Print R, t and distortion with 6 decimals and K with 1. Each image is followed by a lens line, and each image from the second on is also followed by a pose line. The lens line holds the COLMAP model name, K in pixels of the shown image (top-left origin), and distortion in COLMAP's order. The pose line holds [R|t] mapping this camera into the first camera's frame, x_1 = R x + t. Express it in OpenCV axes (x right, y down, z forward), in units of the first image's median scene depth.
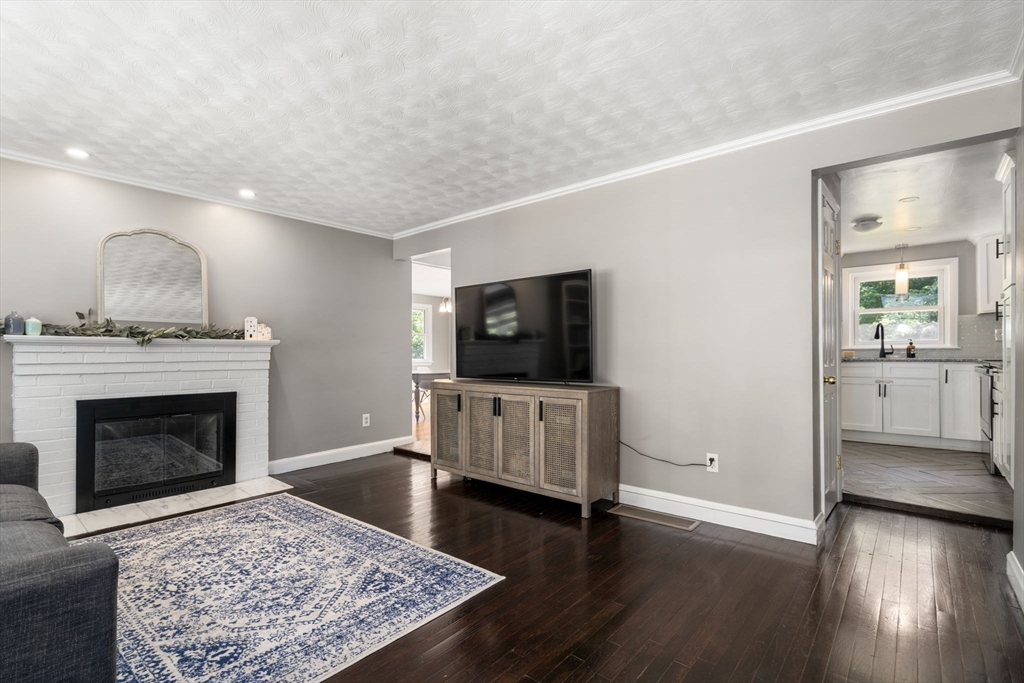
lens RADIAL K [[475.1, 0, 499.0], [0, 475.1, 349.9], [0, 0, 1]] dist [-0.002452, -0.000211]
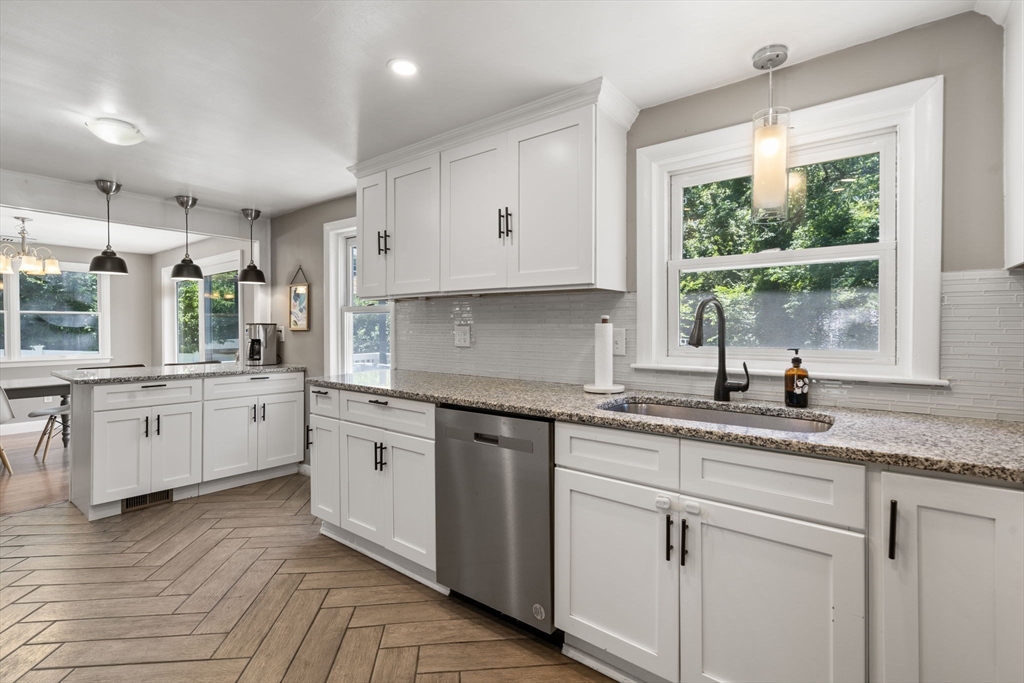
lens RADIAL K [[475.1, 0, 508.7], [0, 475.1, 324.4], [0, 0, 1]] dist [-0.002452, -0.000211]
pose [[0.998379, 0.003128, 0.056830, 1.415384], [-0.003209, 0.999994, 0.001332, -0.081755], [-0.056825, -0.001513, 0.998383, 1.492054]]
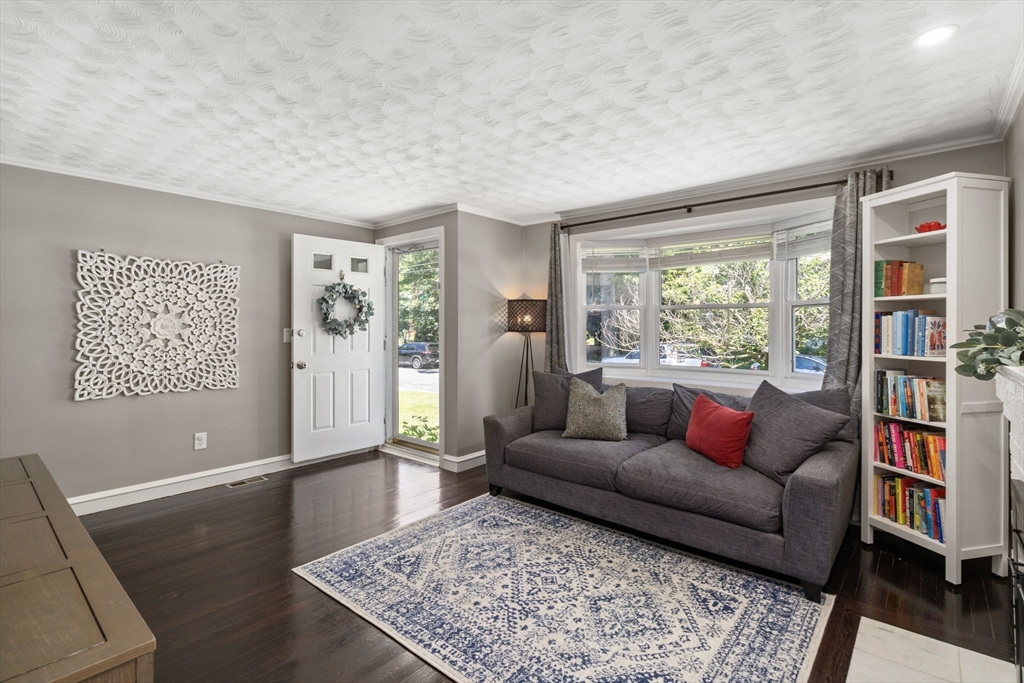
lens RADIAL K [[475.1, 0, 515.4], [0, 475.1, 334.7], [0, 0, 1]] dist [-0.002452, -0.000211]
pose [[-0.999806, 0.001086, -0.019663, -0.448981], [0.000841, 0.999922, 0.012464, -0.074598], [0.019675, 0.012445, -0.999729, 1.945787]]
